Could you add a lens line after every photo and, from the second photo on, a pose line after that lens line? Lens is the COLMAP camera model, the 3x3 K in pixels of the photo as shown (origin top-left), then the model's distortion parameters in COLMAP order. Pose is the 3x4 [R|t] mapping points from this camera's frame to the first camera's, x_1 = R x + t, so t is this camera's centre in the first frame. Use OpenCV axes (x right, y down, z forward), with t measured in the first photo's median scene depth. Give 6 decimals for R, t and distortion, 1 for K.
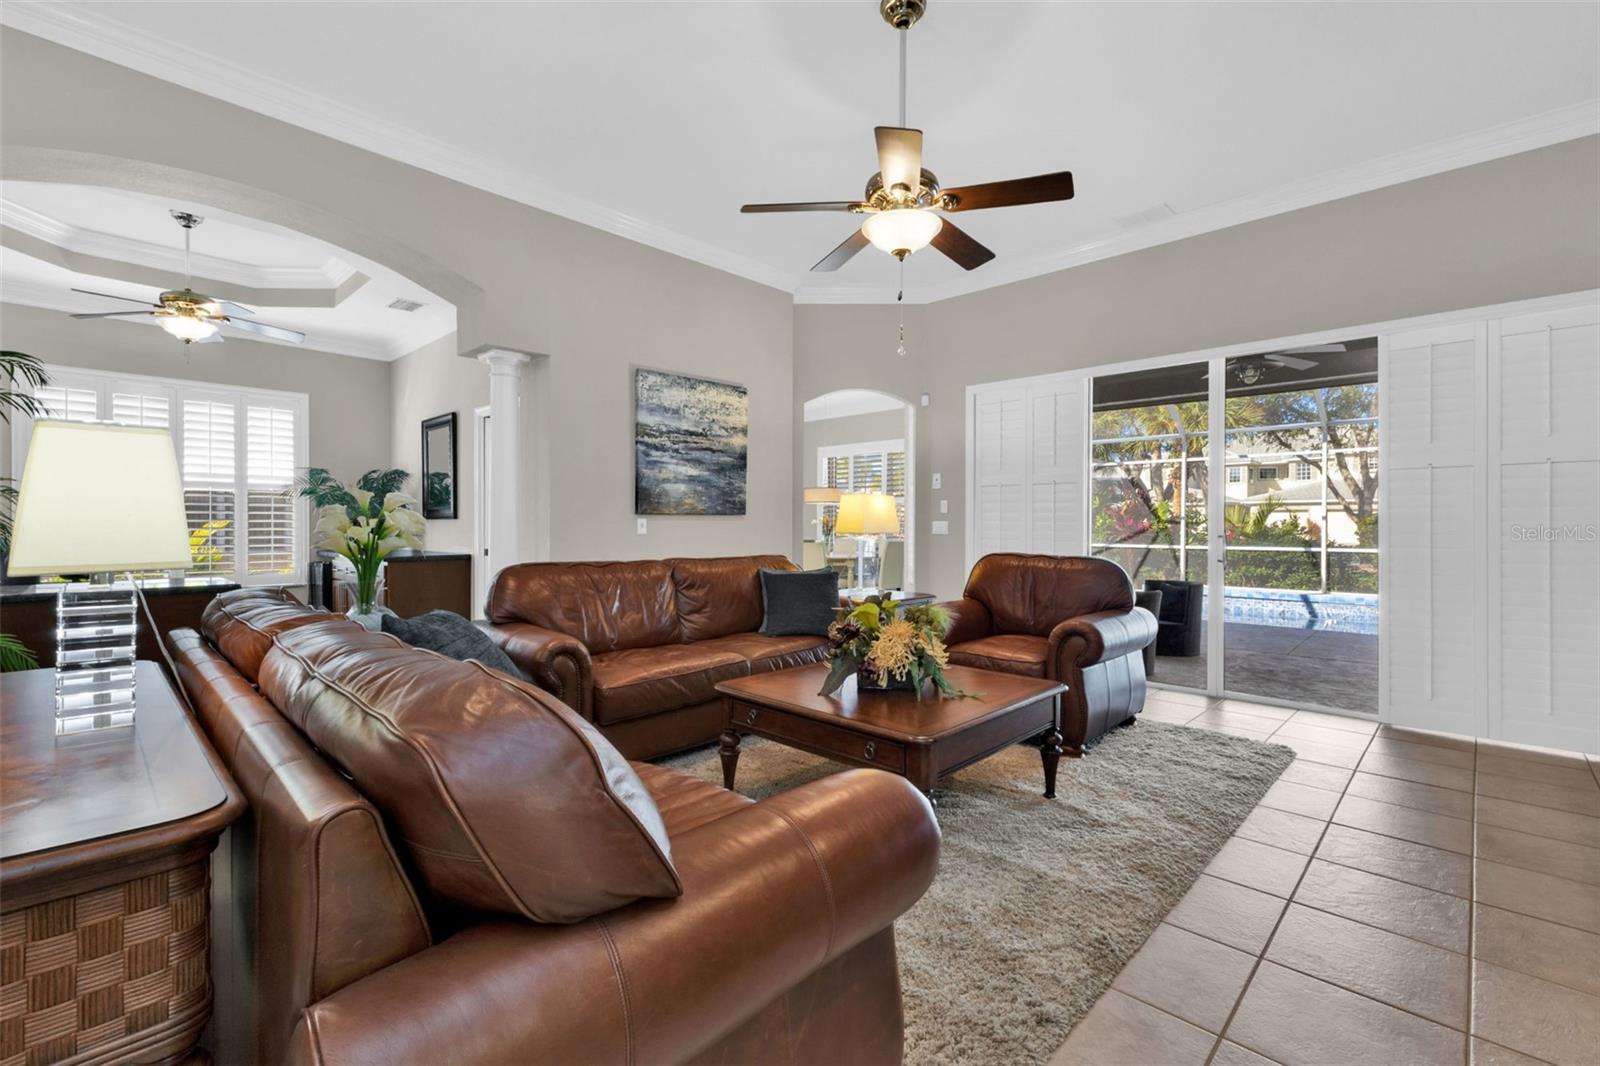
lens RADIAL K [[706.9, 0, 794.4], [0, 706.9, 532.8], [0, 0, 1]] dist [-0.003204, -0.000460]
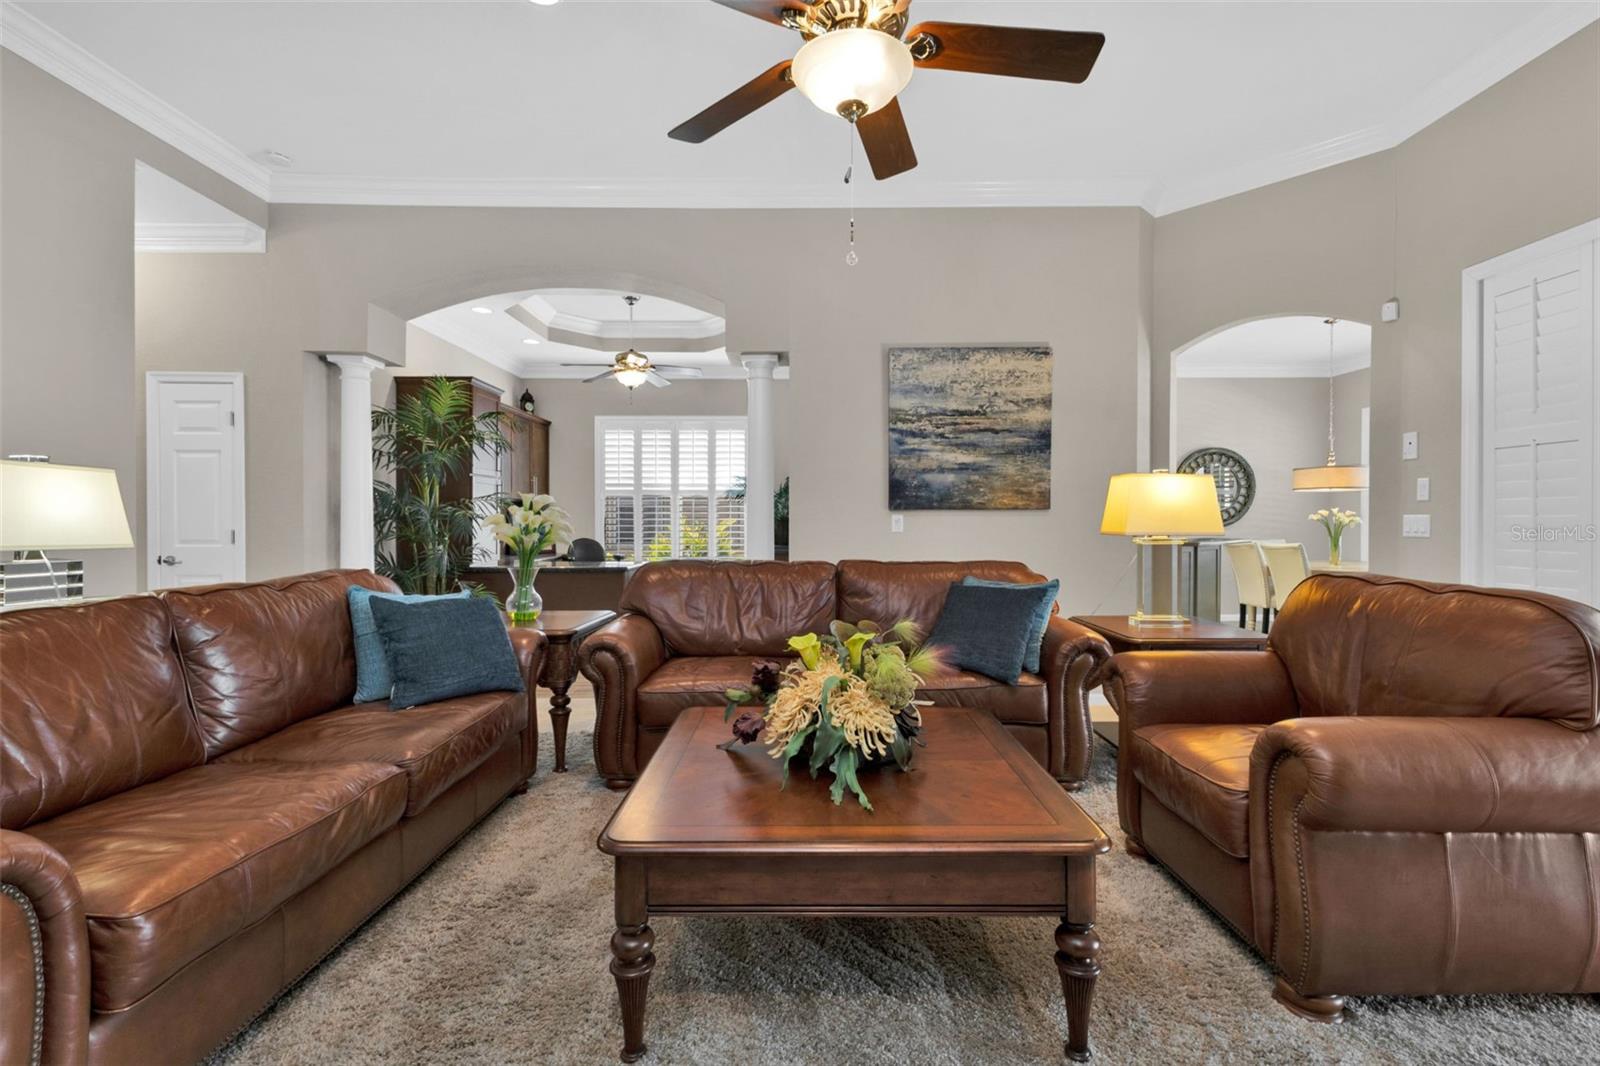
lens RADIAL K [[706.9, 0, 800.7], [0, 706.9, 525.7], [0, 0, 1]] dist [-0.003204, -0.000460]
pose [[0.689504, 0.001438, -0.724280, 0.334591], [-0.005906, 0.999976, -0.003637, -0.002481], [0.724258, 0.006786, 0.689496, 0.285484]]
